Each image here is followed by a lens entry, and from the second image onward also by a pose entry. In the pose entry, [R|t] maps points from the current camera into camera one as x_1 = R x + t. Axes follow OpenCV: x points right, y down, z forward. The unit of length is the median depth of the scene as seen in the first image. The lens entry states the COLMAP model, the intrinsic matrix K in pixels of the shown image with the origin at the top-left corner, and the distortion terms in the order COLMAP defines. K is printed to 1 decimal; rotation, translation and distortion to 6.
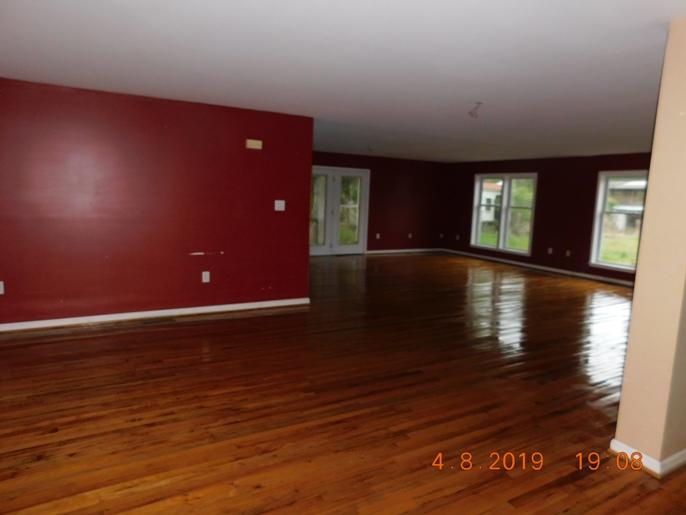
lens RADIAL K [[461.9, 0, 344.0], [0, 461.9, 255.4], [0, 0, 1]] dist [-0.061061, 0.056210]
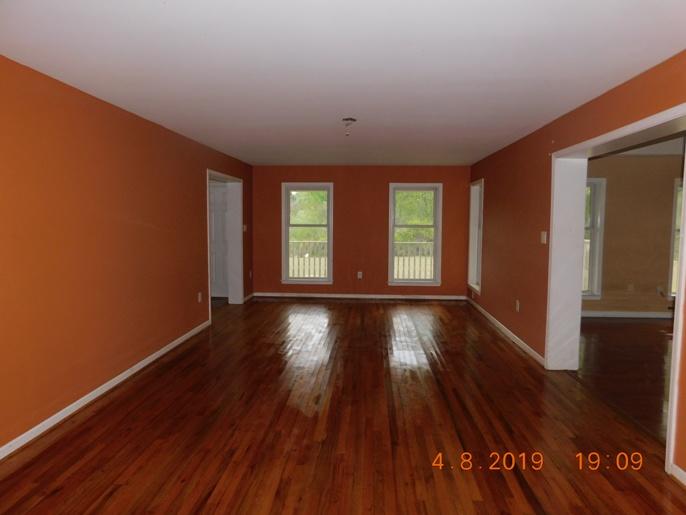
lens RADIAL K [[461.9, 0, 344.0], [0, 461.9, 255.4], [0, 0, 1]] dist [-0.061061, 0.056210]
pose [[0.535981, -0.103114, 0.837909, -0.270448], [0.125890, 0.991178, 0.041448, -0.082295], [-0.834791, 0.083269, 0.544233, 0.537036]]
